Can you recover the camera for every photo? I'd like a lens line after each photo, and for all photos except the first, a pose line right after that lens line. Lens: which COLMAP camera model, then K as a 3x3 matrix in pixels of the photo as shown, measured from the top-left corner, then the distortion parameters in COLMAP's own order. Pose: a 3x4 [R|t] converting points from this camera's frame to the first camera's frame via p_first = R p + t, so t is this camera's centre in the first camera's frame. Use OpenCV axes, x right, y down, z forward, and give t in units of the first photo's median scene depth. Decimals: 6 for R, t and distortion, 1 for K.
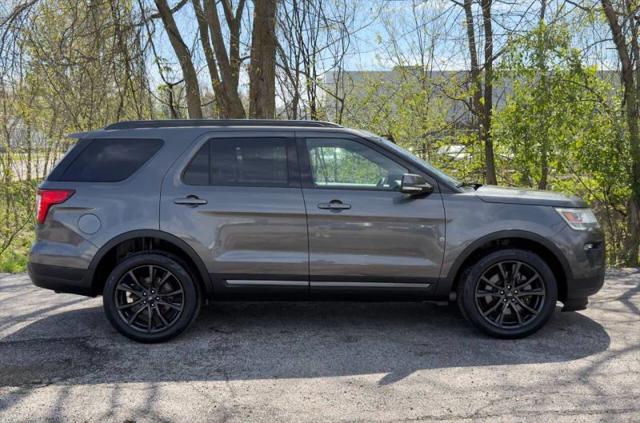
lens RADIAL K [[662.8, 0, 320.0], [0, 662.8, 211.5], [0, 0, 1]] dist [0.105034, -0.024094]
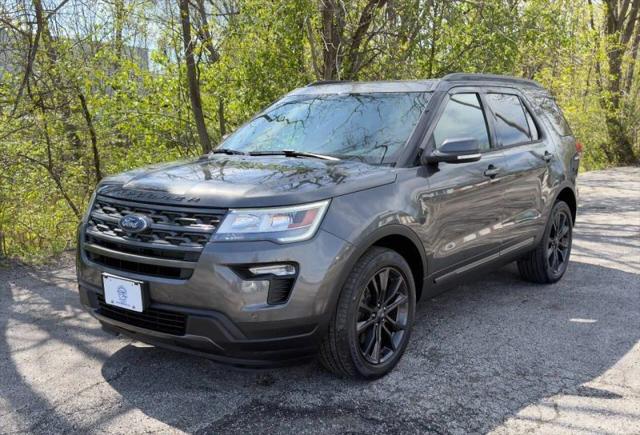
lens RADIAL K [[665.3, 0, 319.3], [0, 665.3, 223.1], [0, 0, 1]] dist [0.183718, -0.382027]
pose [[0.605163, -0.108427, 0.788683, -0.825216], [0.055427, 0.994016, 0.094127, -0.033850], [-0.794170, -0.013248, 0.607552, 0.610755]]
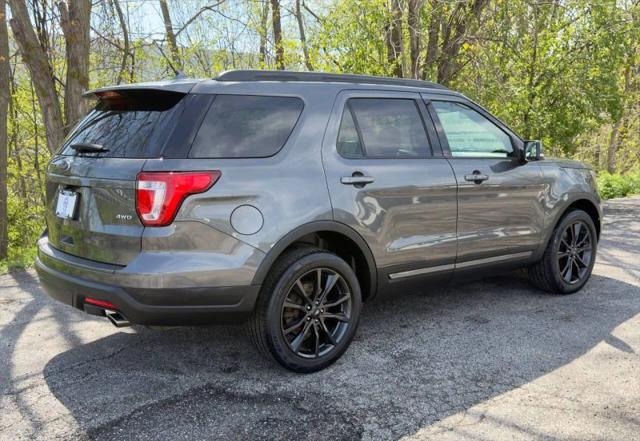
lens RADIAL K [[659.3, 0, 320.0], [0, 659.3, 220.5], [0, 0, 1]] dist [0.182602, -0.374588]
pose [[0.768481, -0.085674, 0.634111, -0.713718], [0.050145, 0.996012, 0.073799, -0.026987], [-0.637905, -0.024916, 0.769712, 0.429806]]
